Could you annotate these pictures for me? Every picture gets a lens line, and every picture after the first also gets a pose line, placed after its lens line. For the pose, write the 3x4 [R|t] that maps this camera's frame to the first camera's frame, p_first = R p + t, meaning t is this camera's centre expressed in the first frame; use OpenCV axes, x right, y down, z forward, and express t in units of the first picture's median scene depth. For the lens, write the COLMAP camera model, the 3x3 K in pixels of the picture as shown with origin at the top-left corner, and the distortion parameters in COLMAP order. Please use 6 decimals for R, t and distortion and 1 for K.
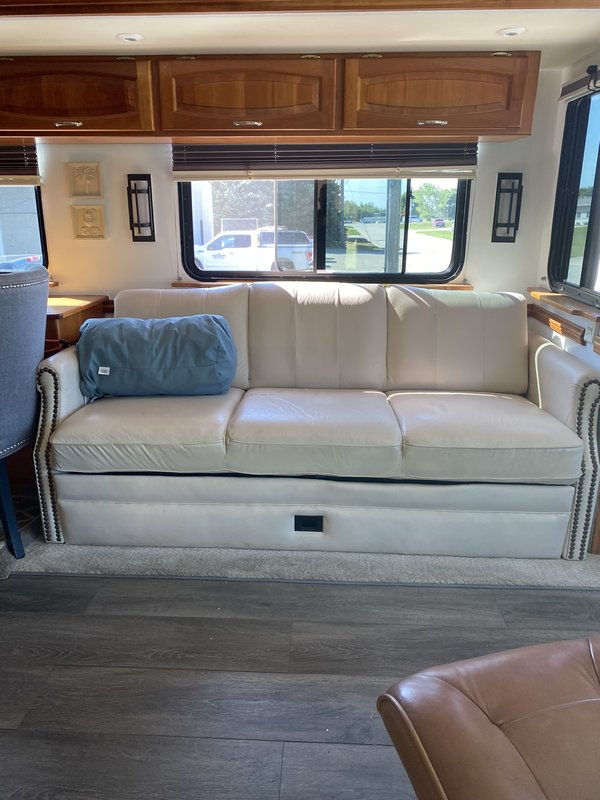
lens RADIAL K [[616.6, 0, 305.0], [0, 616.6, 394.1], [0, 0, 1]] dist [0.028018, -0.034052]
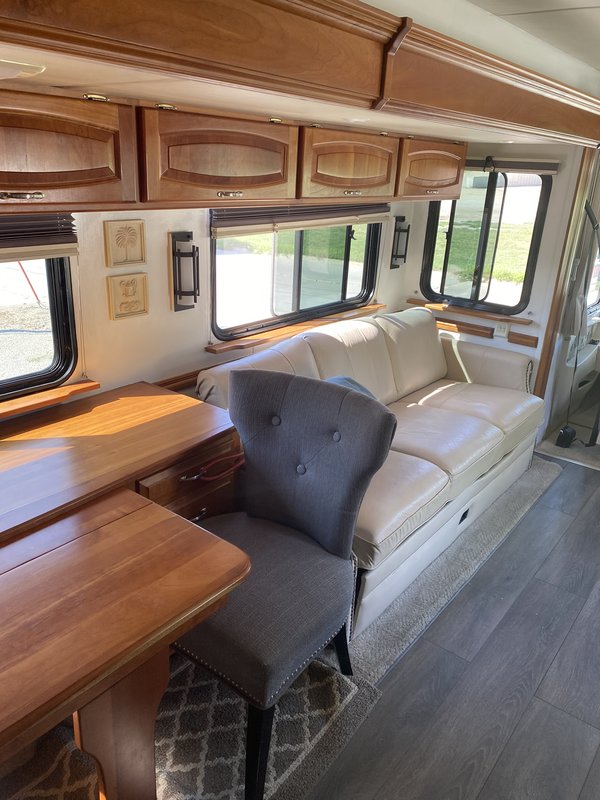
lens RADIAL K [[616.6, 0, 299.3], [0, 616.6, 405.9], [0, 0, 1]] dist [0.028018, -0.034052]
pose [[0.584130, -0.272513, 0.764545, -0.880887], [0.213108, 0.960398, 0.179503, -0.246122], [-0.783184, 0.058078, 0.619072, 0.368087]]
